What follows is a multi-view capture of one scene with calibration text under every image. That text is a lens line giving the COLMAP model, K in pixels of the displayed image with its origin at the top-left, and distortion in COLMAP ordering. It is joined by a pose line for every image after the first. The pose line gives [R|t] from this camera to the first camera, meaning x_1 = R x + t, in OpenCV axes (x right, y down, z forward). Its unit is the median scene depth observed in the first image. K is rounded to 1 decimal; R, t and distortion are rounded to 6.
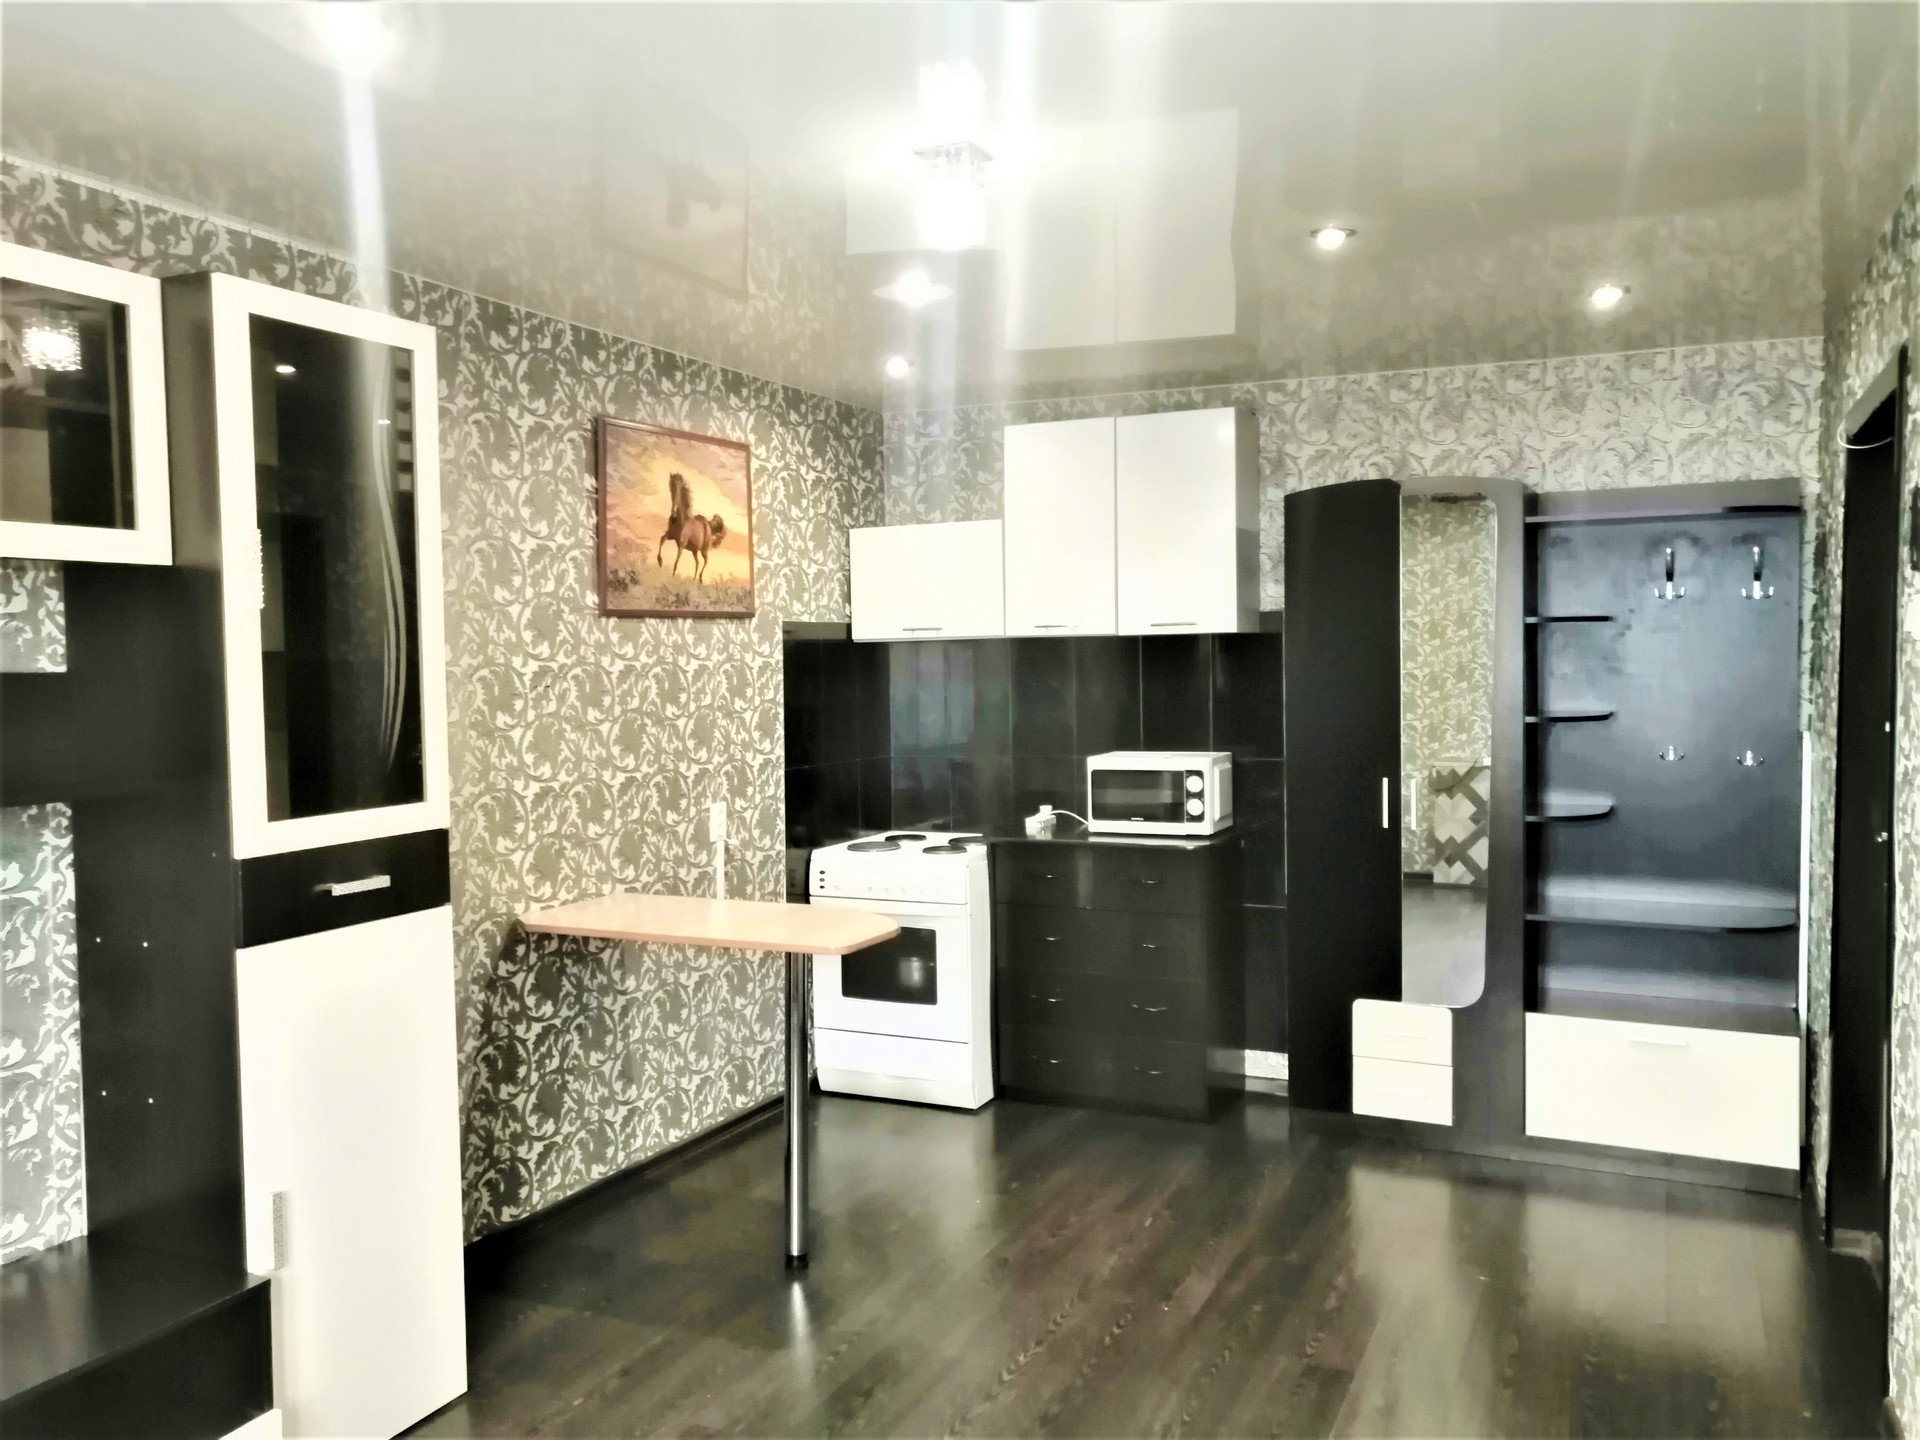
lens RADIAL K [[1523.2, 0, 963.1], [0, 1523.2, 732.9], [0, 0, 1]] dist [-0.006450, 0.042465]
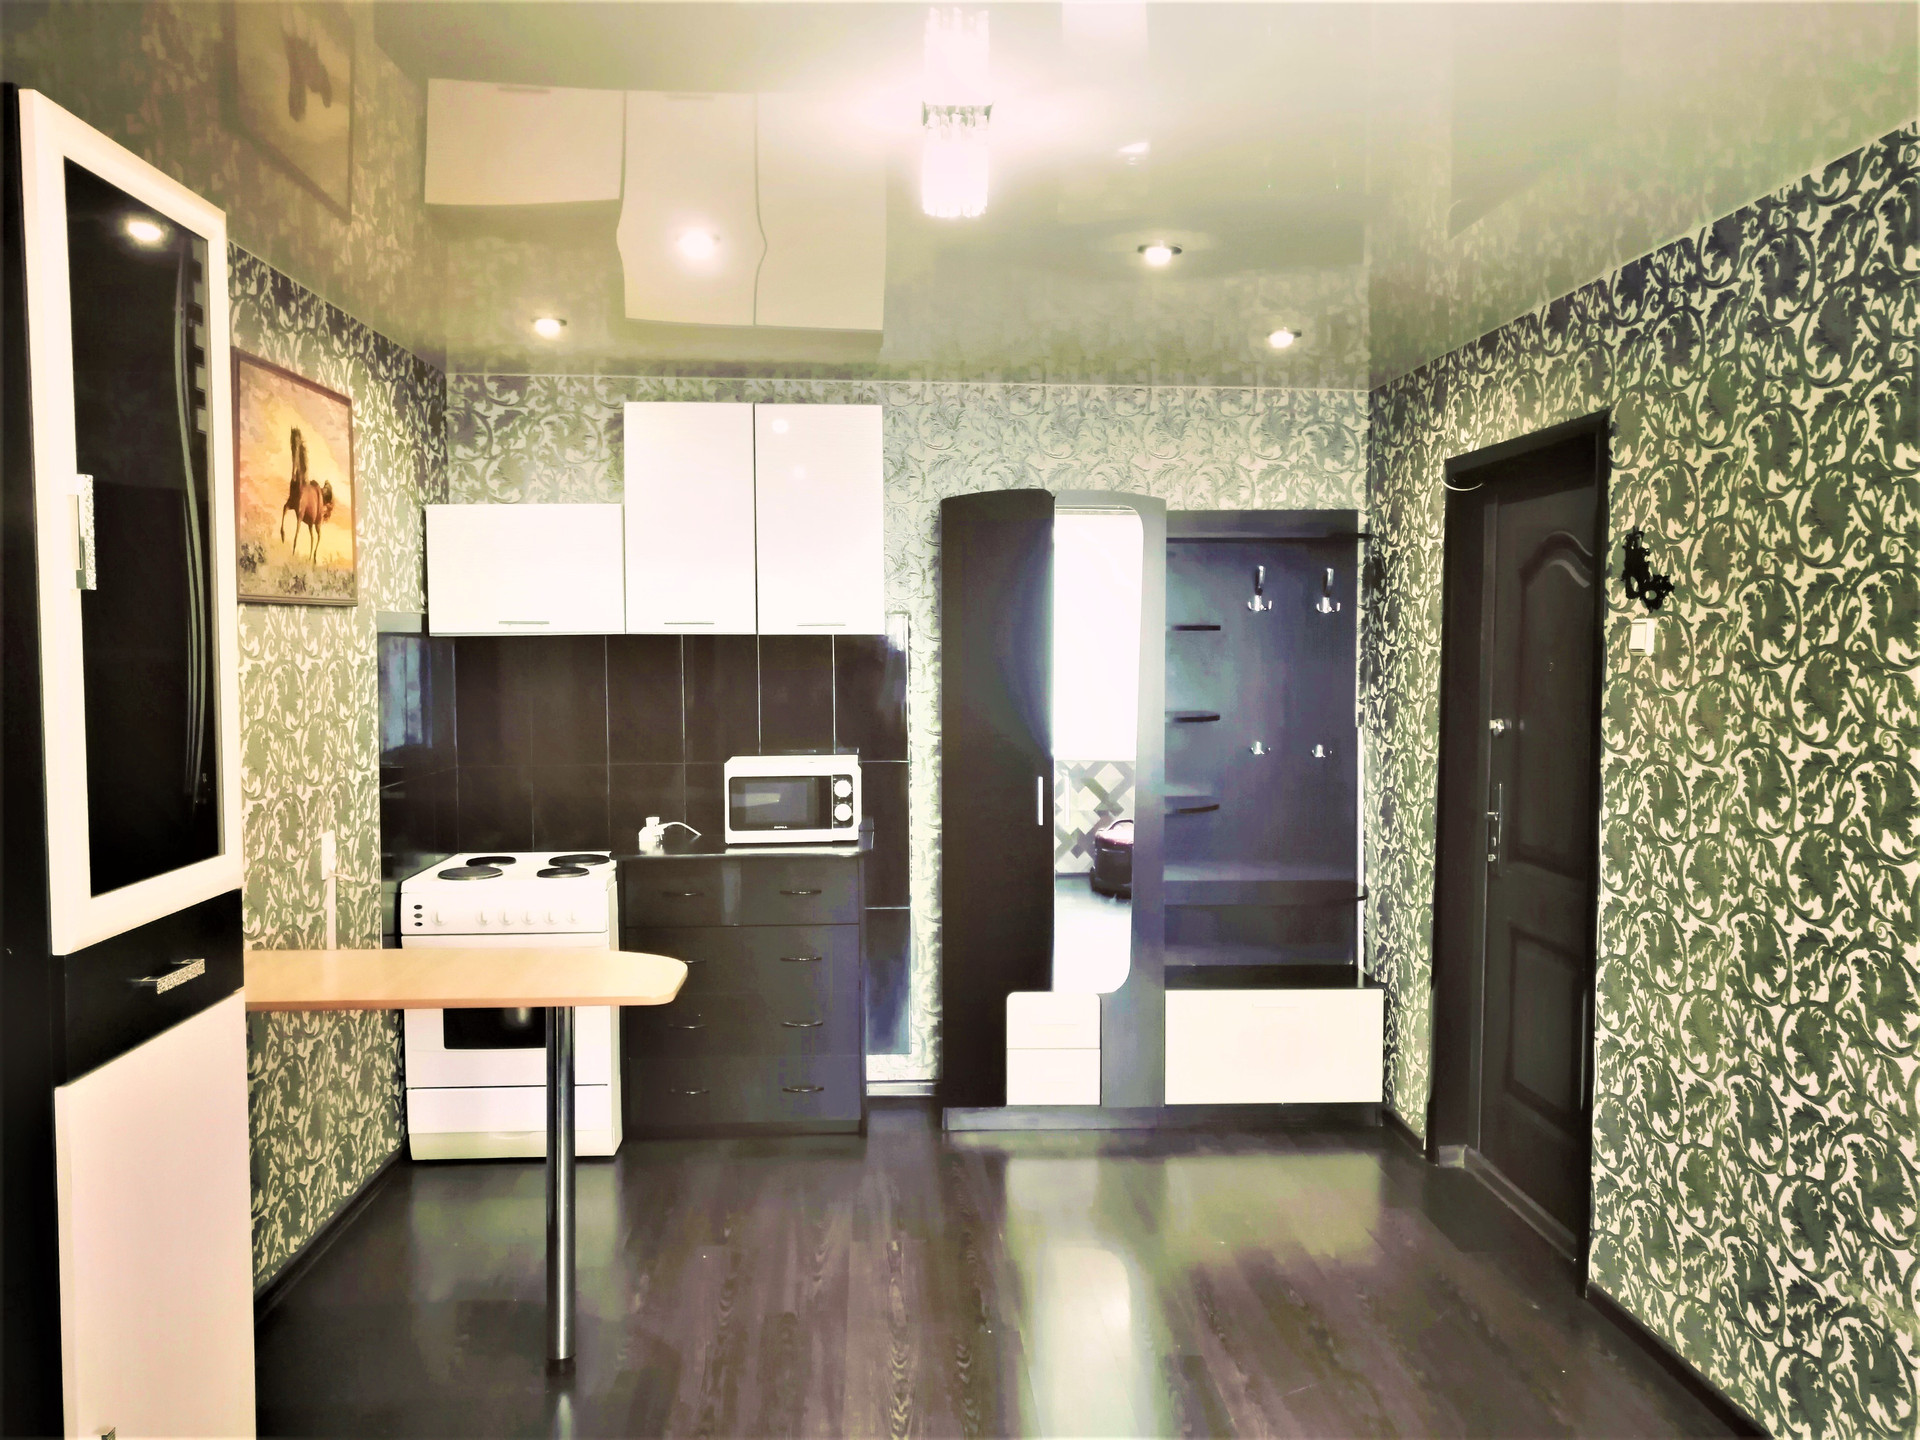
lens RADIAL K [[1523.2, 0, 966.4], [0, 1523.2, 731.1], [0, 0, 1]] dist [-0.006450, 0.042465]
pose [[0.876664, -0.015508, 0.480854, -0.262475], [0.013351, 0.999880, 0.007906, -0.010646], [-0.480919, -0.000511, 0.876765, 0.116154]]
